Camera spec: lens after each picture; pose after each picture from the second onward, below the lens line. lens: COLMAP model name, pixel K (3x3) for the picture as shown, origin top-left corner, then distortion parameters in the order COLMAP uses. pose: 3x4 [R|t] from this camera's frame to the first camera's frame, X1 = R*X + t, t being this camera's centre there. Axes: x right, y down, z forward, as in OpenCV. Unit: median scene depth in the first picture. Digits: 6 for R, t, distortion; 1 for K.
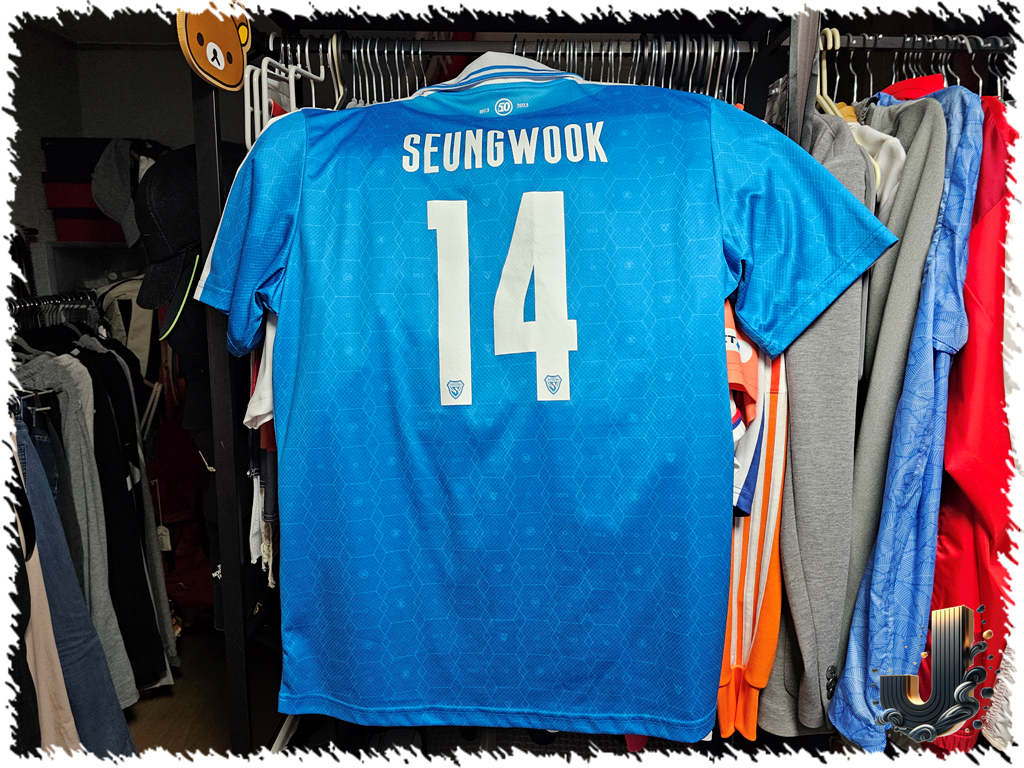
lens RADIAL K [[696.0, 0, 512.0], [0, 696.0, 384.0], [0, 0, 1]] dist [-0.002675, -0.020257]
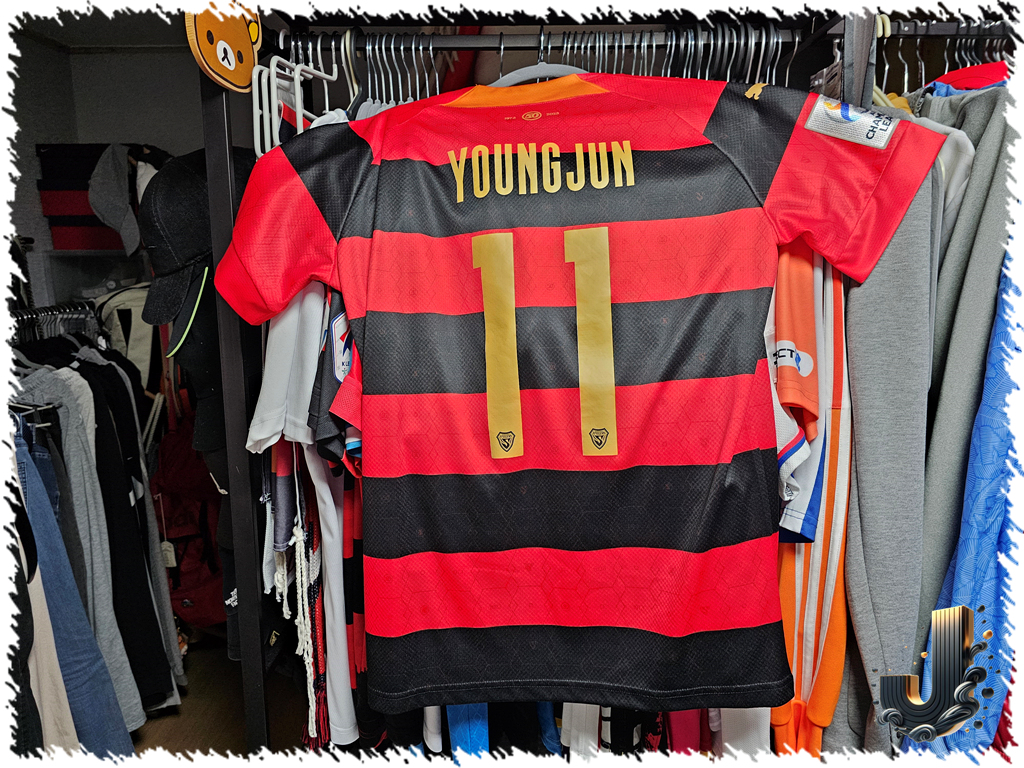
lens RADIAL K [[693.5, 0, 498.9], [0, 693.5, 380.3], [0, 0, 1]] dist [0.000814, -0.022682]
pose [[0.999850, -0.015719, -0.007260, -0.052118], [0.015717, 0.999876, -0.000391, -0.025931], [0.007265, 0.000277, 0.999974, 0.063070]]
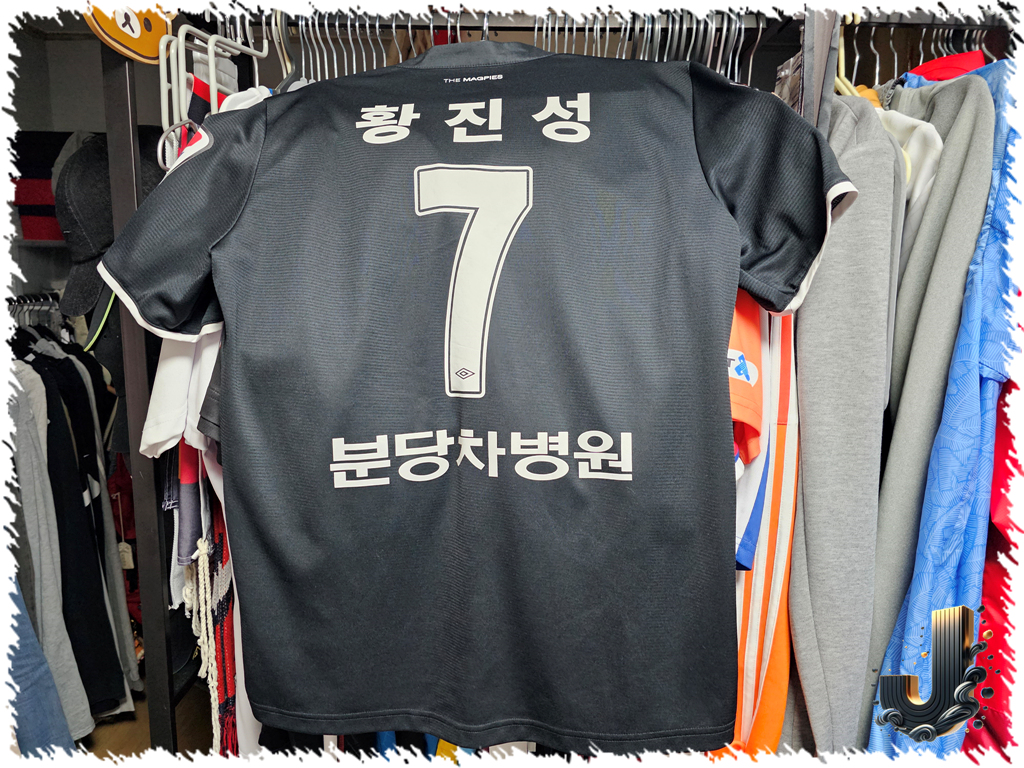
lens RADIAL K [[674.8, 0, 512.0], [0, 674.8, 384.0], [0, 0, 1]] dist [0.032718, -0.047357]
pose [[0.999968, 0.007679, 0.002067, 0.037159], [-0.007678, 0.999970, -0.000238, -0.027360], [-0.002069, 0.000222, 0.999998, 0.145378]]
